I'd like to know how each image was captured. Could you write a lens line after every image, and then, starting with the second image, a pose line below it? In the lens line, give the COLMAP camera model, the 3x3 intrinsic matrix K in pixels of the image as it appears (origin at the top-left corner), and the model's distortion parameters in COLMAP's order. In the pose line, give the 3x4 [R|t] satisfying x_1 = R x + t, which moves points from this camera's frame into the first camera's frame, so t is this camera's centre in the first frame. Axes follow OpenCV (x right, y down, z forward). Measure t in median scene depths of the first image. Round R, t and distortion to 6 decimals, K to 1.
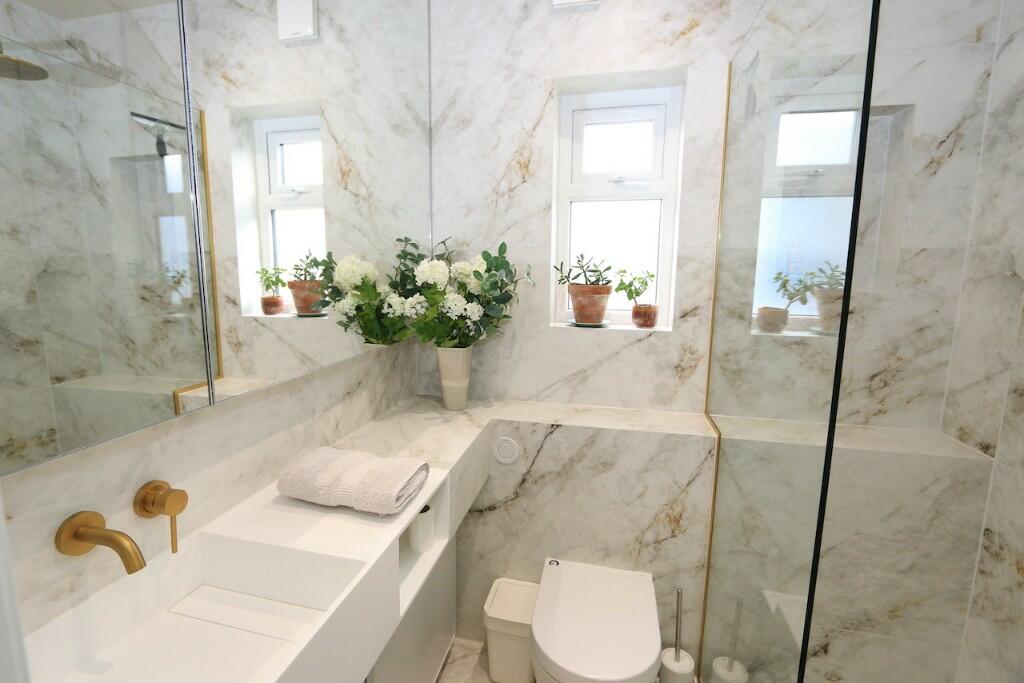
lens RADIAL K [[471.4, 0, 508.7], [0, 471.4, 339.1], [0, 0, 1]] dist [-0.015299, 0.003133]
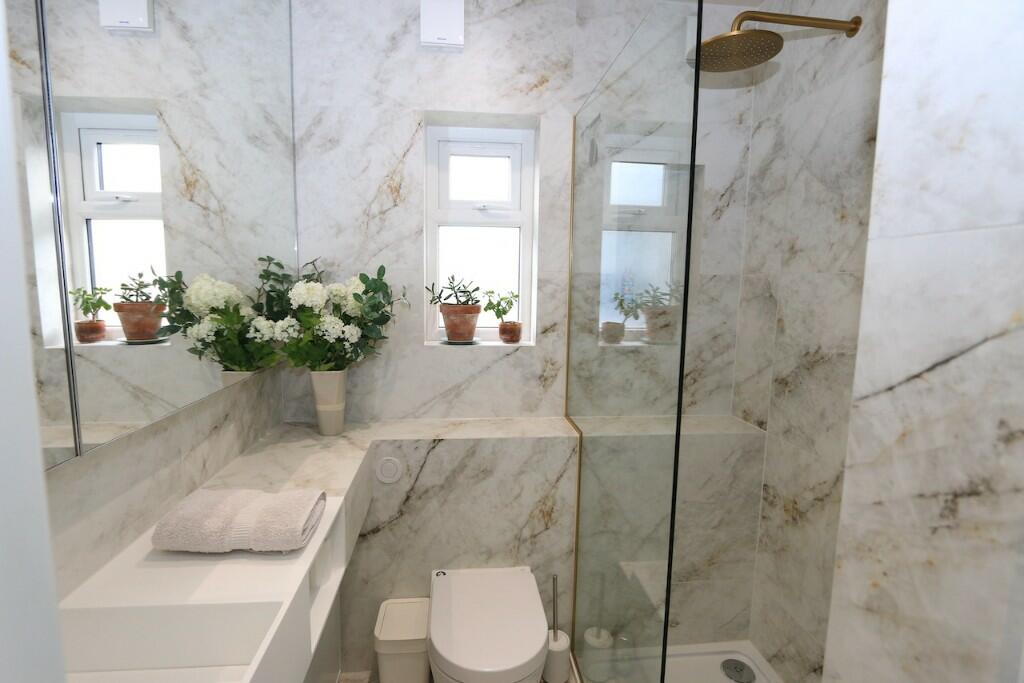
lens RADIAL K [[471.4, 0, 505.1], [0, 471.4, 338.5], [0, 0, 1]] dist [-0.015299, 0.003133]
pose [[0.943956, -0.032728, 0.328445, -0.094267], [0.042144, 0.998878, -0.021589, -0.012876], [-0.327370, 0.034221, 0.944276, -0.039790]]
